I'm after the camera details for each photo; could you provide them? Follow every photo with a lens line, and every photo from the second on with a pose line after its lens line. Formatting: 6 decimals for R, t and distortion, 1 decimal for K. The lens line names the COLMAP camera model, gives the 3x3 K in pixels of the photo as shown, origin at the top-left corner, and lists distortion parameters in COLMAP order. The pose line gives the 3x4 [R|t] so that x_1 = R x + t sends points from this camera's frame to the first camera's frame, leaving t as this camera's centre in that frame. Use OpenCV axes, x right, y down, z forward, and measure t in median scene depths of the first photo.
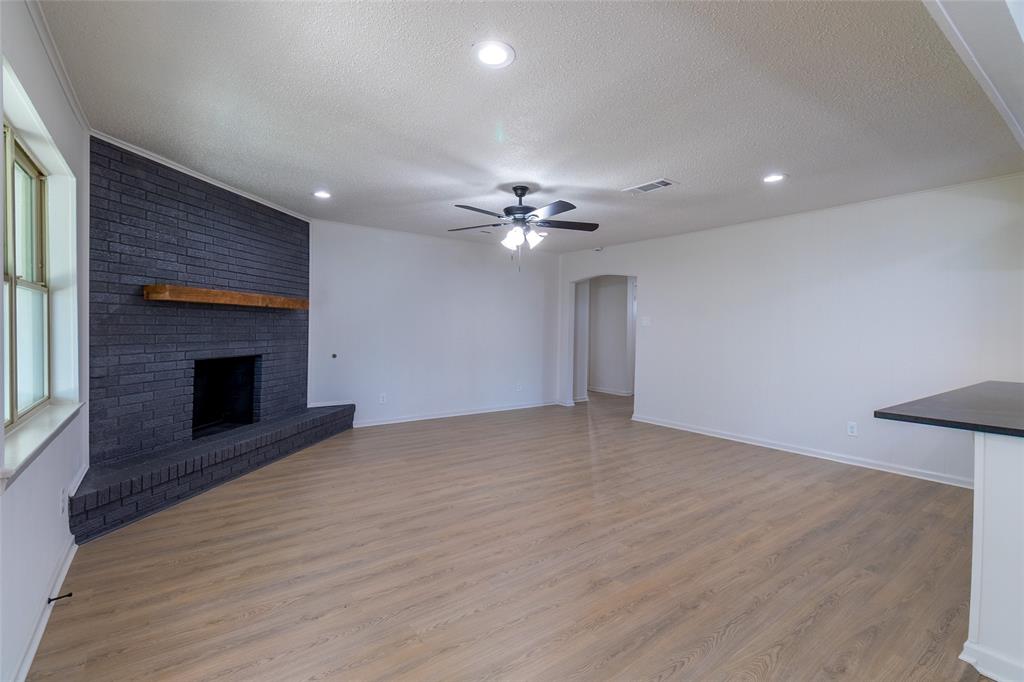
lens RADIAL K [[476.6, 0, 508.5], [0, 476.6, 330.4], [0, 0, 1]] dist [0.004255, -0.000260]
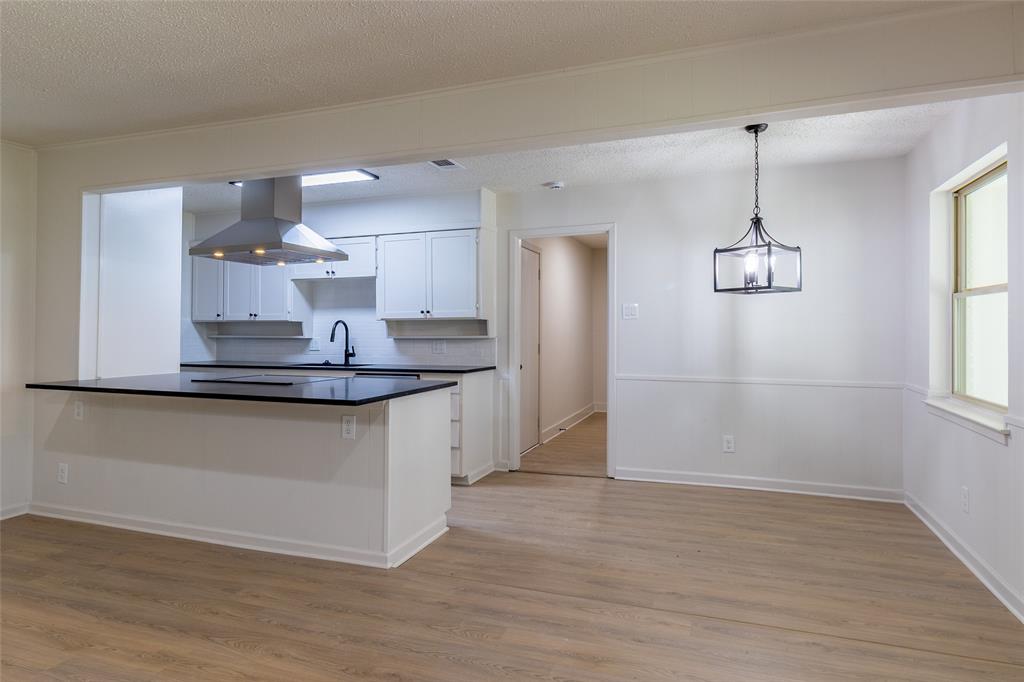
lens RADIAL K [[589.1, 0, 515.8], [0, 589.1, 328.6], [0, 0, 1]] dist [-0.000360, 0.001657]
pose [[-0.554238, -0.015392, 0.832216, -0.288219], [-0.002442, 0.999855, 0.016866, -0.010456], [-0.832355, 0.007316, -0.554195, 0.741171]]
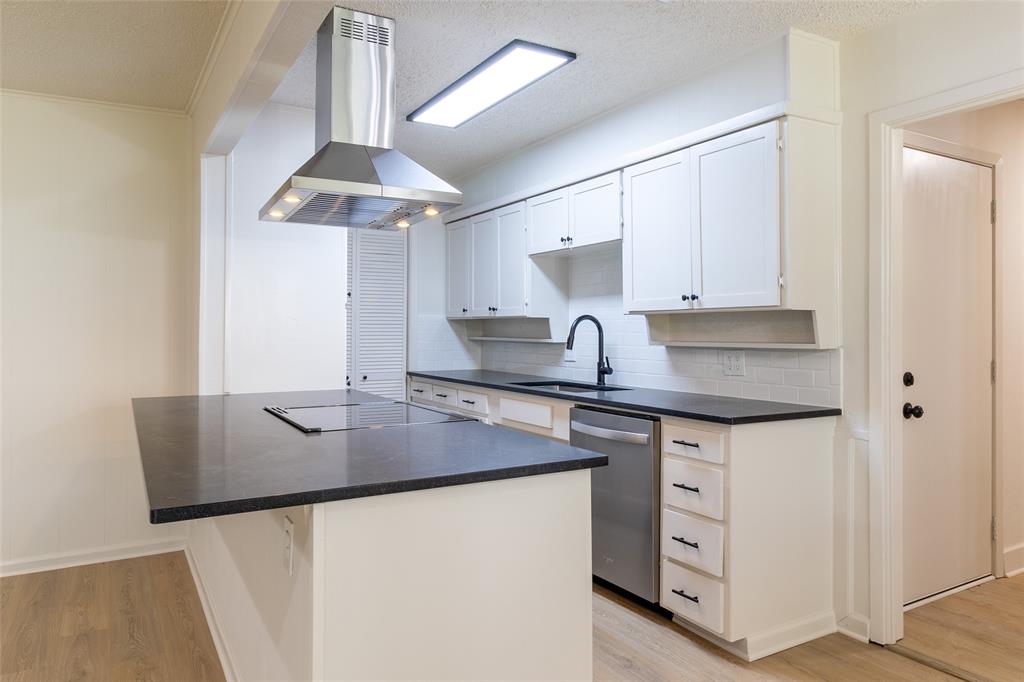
lens RADIAL K [[683.7, 0, 511.6], [0, 683.7, 325.2], [0, 0, 1]] dist [-0.001717, 0.003240]
pose [[0.112894, -0.014522, 0.993501, 0.085828], [0.011644, 0.999844, 0.013291, -0.005473], [-0.993539, 0.010068, 0.113046, 0.304339]]
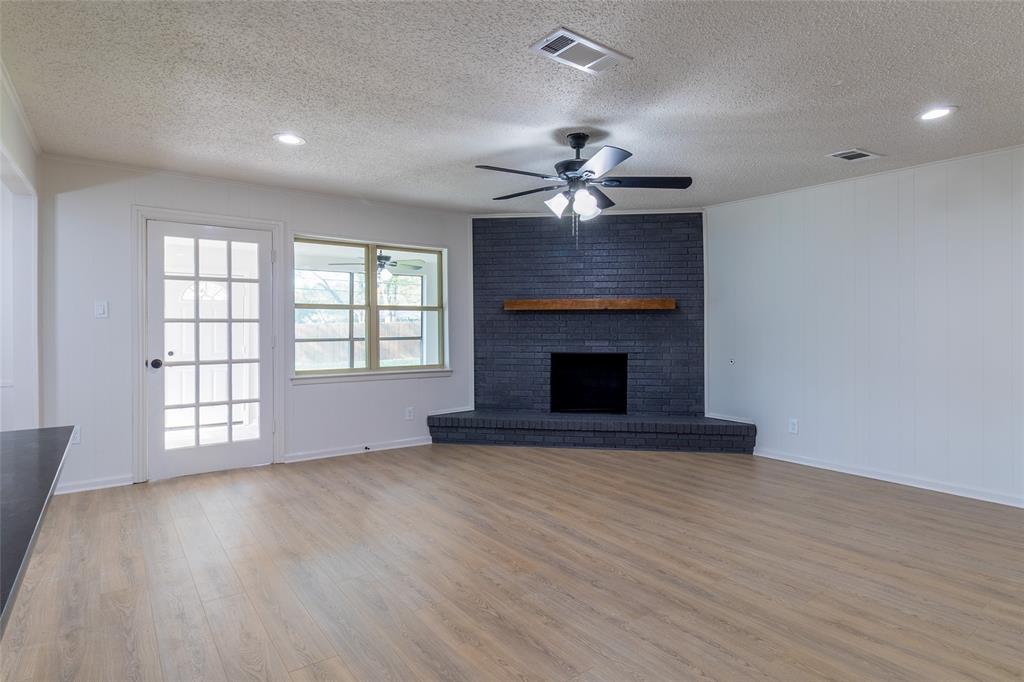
lens RADIAL K [[546.2, 0, 512.5], [0, 546.2, 330.8], [0, 0, 1]] dist [0.000895, 0.000264]
pose [[-0.006811, -0.004169, -0.999968, 0.850902], [-0.005205, 0.999978, -0.004134, 0.007233], [0.999963, 0.005177, -0.006832, 0.885571]]
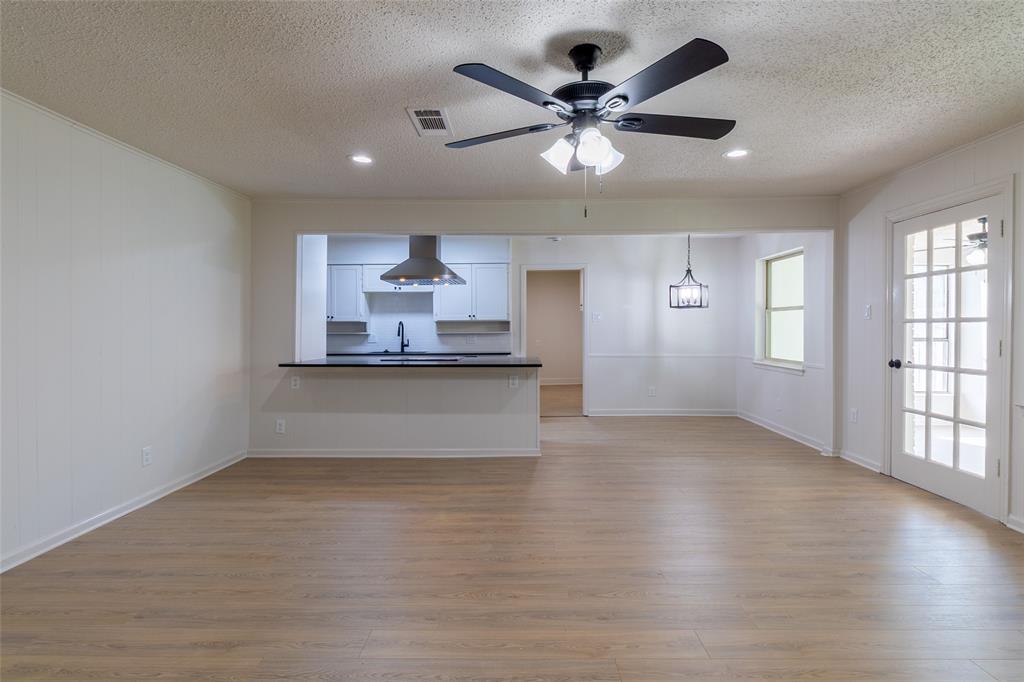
lens RADIAL K [[499.7, 0, 515.1], [0, 499.7, 332.8], [0, 0, 1]] dist [-0.002365, -0.002151]
pose [[-0.794707, -0.020191, 0.606657, -0.236620], [-0.006327, 0.999668, 0.024983, -0.011295], [-0.606960, 0.016016, -0.794571, 1.437857]]
